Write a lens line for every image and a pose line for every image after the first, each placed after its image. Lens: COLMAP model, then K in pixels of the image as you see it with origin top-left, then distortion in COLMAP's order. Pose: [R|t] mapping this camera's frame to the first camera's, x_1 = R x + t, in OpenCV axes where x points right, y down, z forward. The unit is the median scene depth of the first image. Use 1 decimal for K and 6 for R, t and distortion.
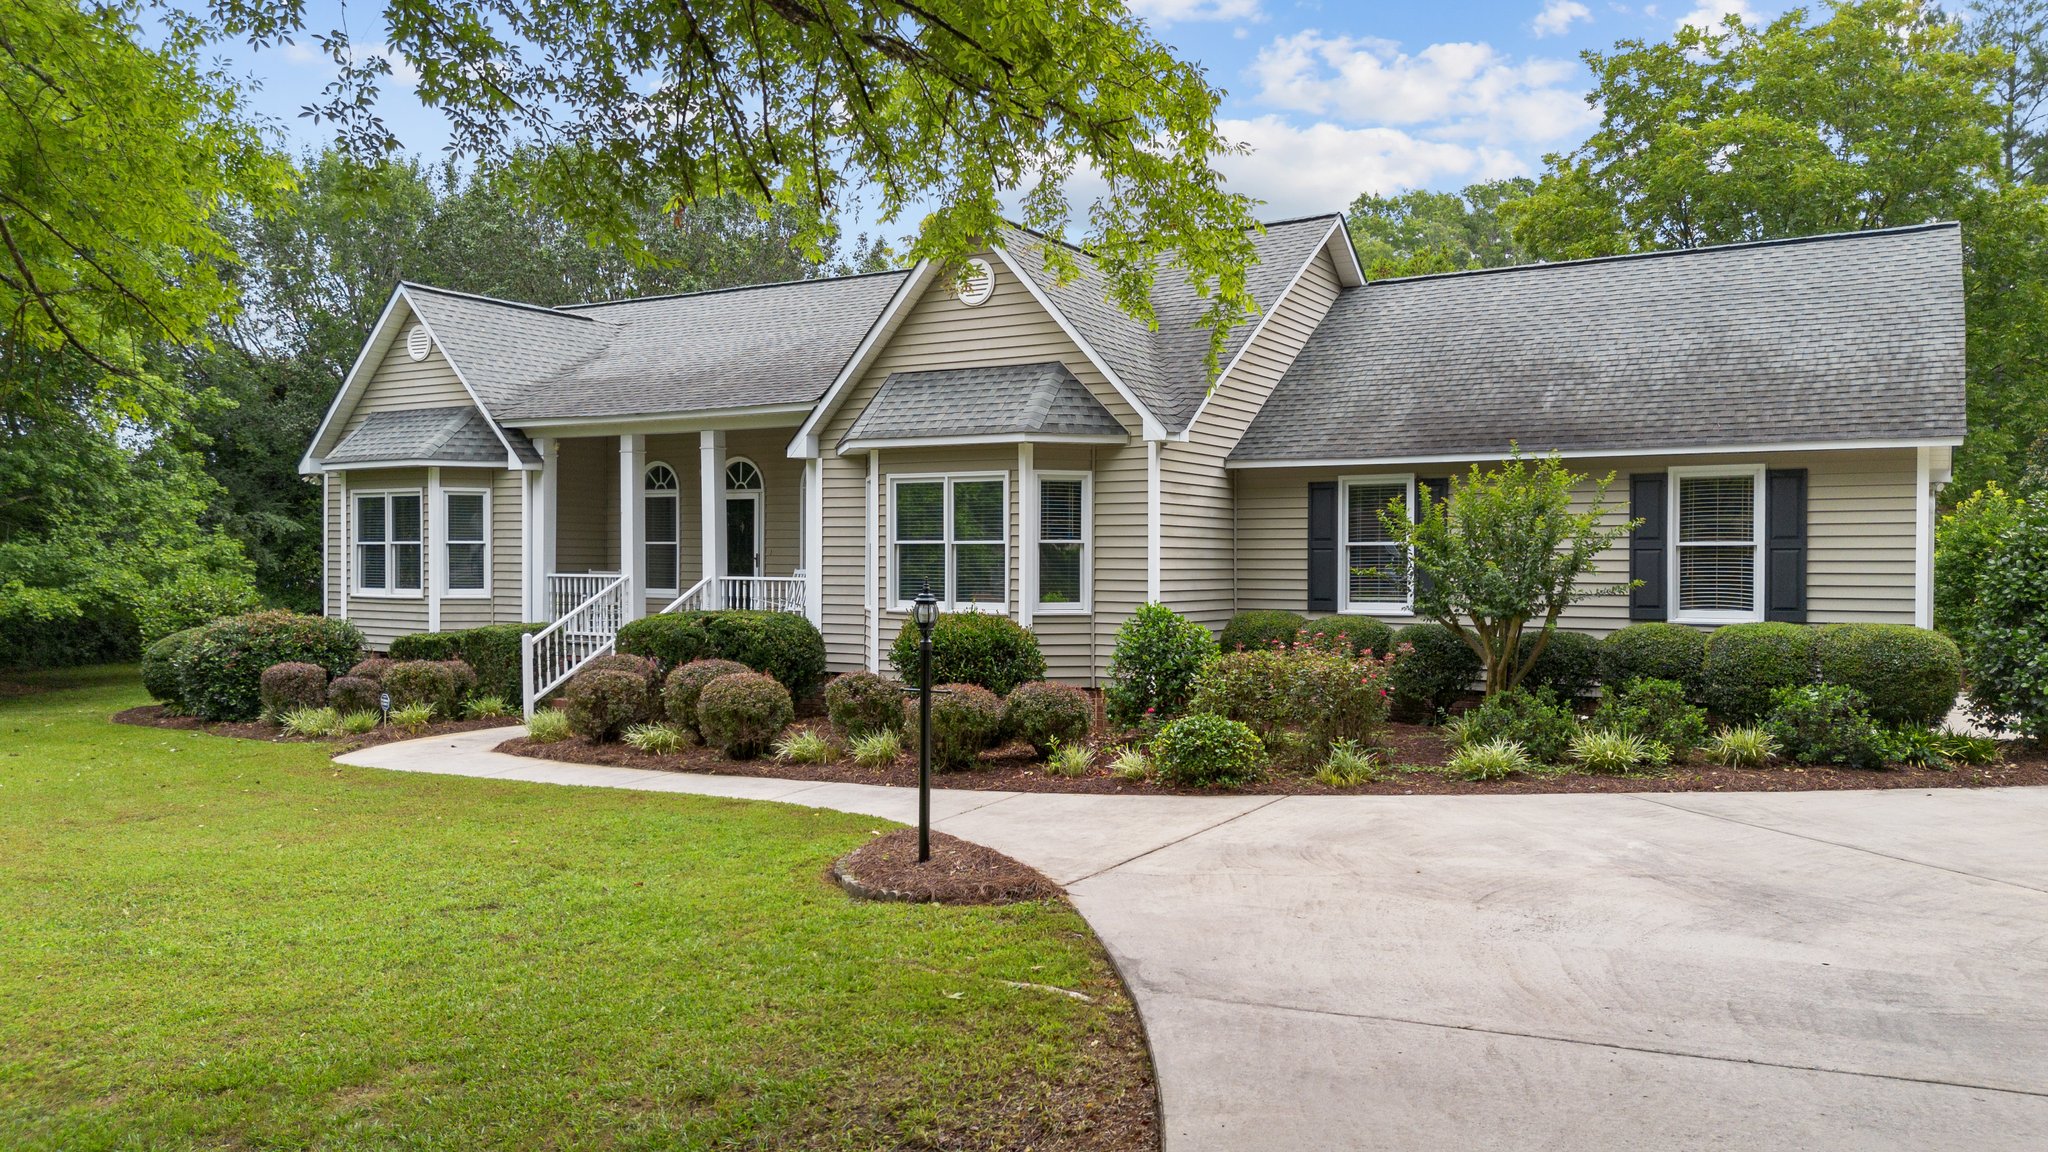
lens RADIAL K [[1437.1, 0, 1013.6], [0, 1437.1, 571.7], [0, 0, 1]] dist [0.083613, -0.086903]
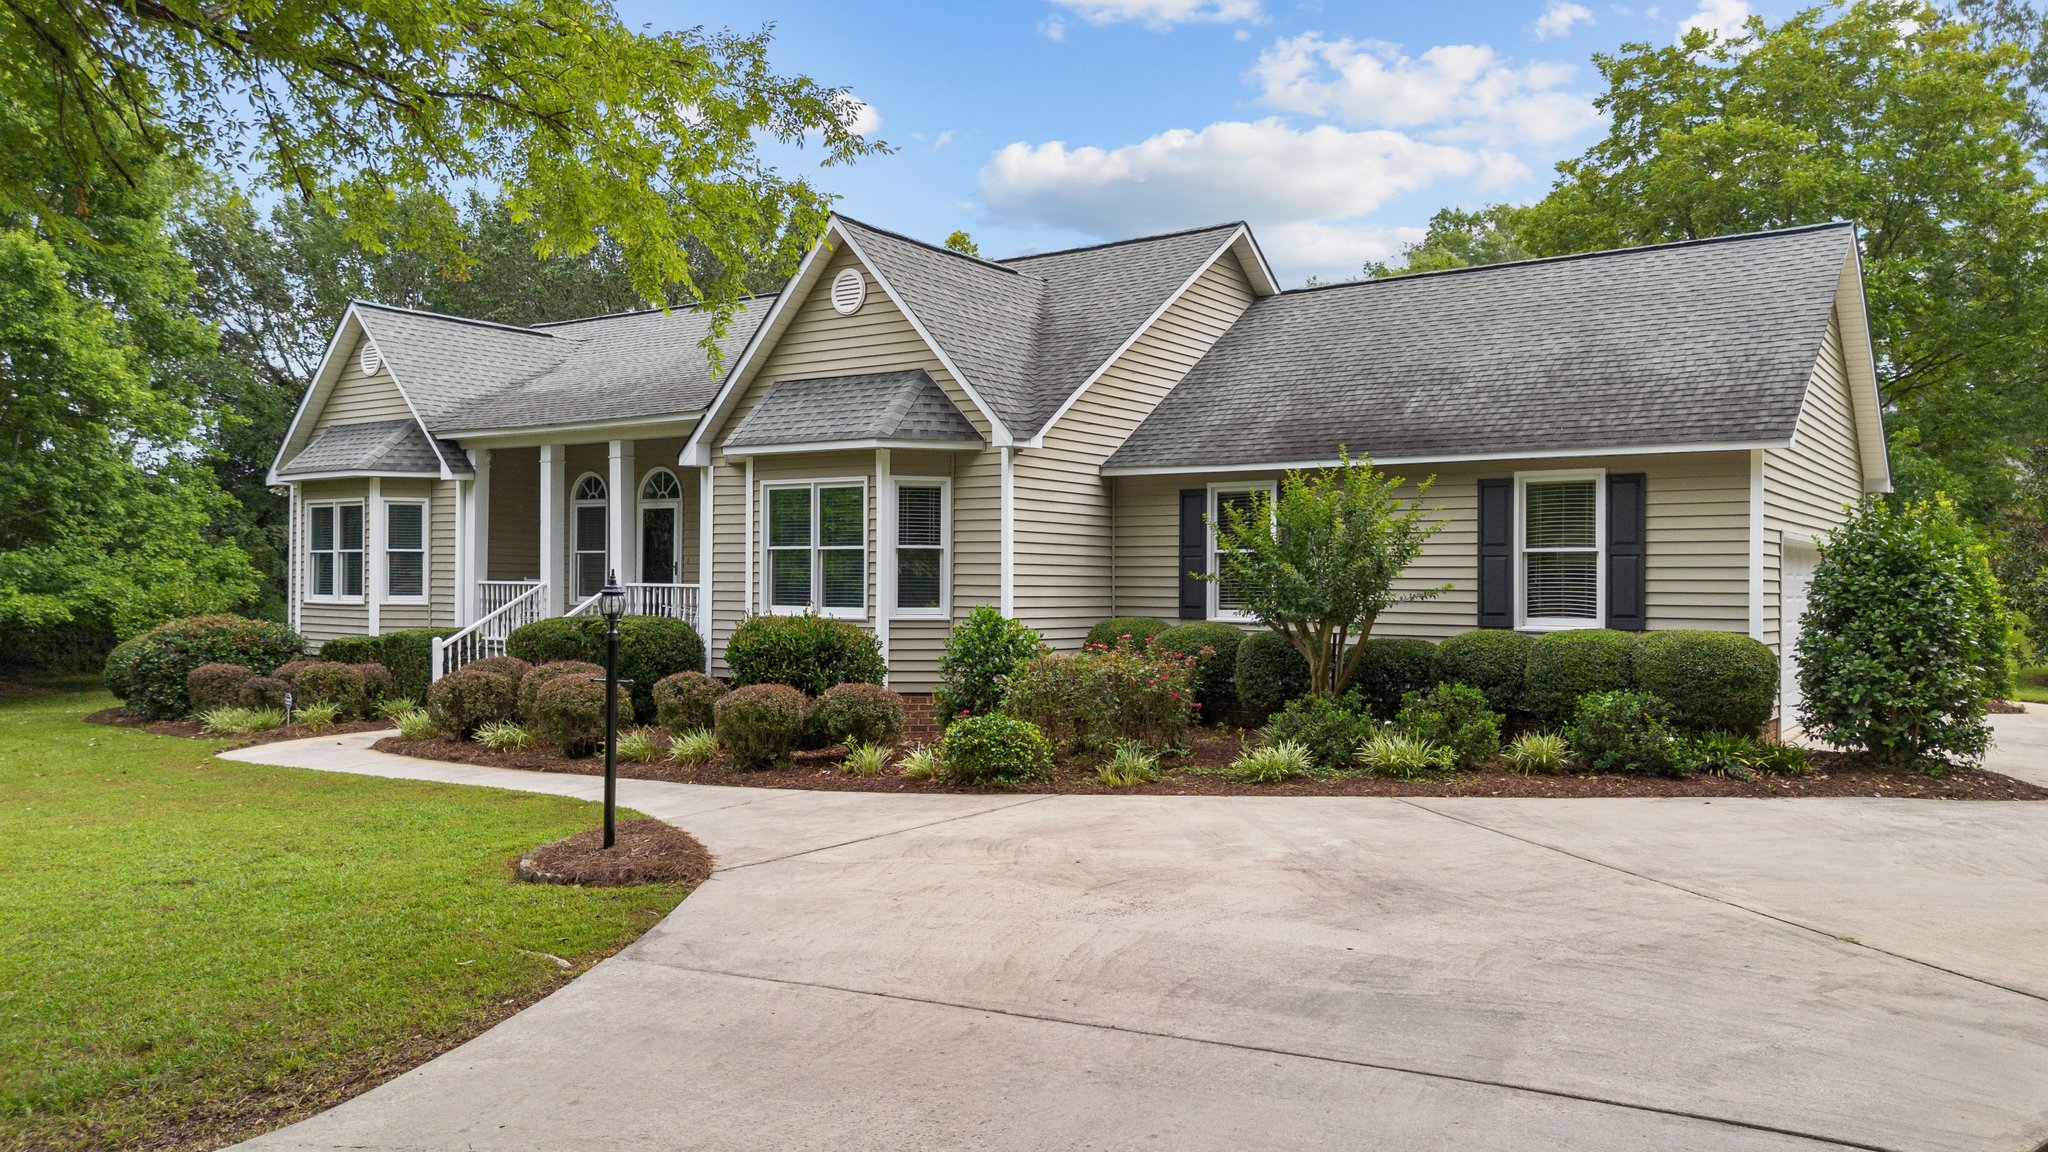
lens RADIAL K [[1445.6, 0, 1024.0], [0, 1445.6, 576.0], [0, 0, 1]] dist [0.081454, -0.088191]
pose [[0.997258, 0.004218, -0.073879, 0.181091], [-0.005211, 0.999899, -0.013251, 0.012382], [0.073816, 0.013600, 0.997179, -0.005564]]
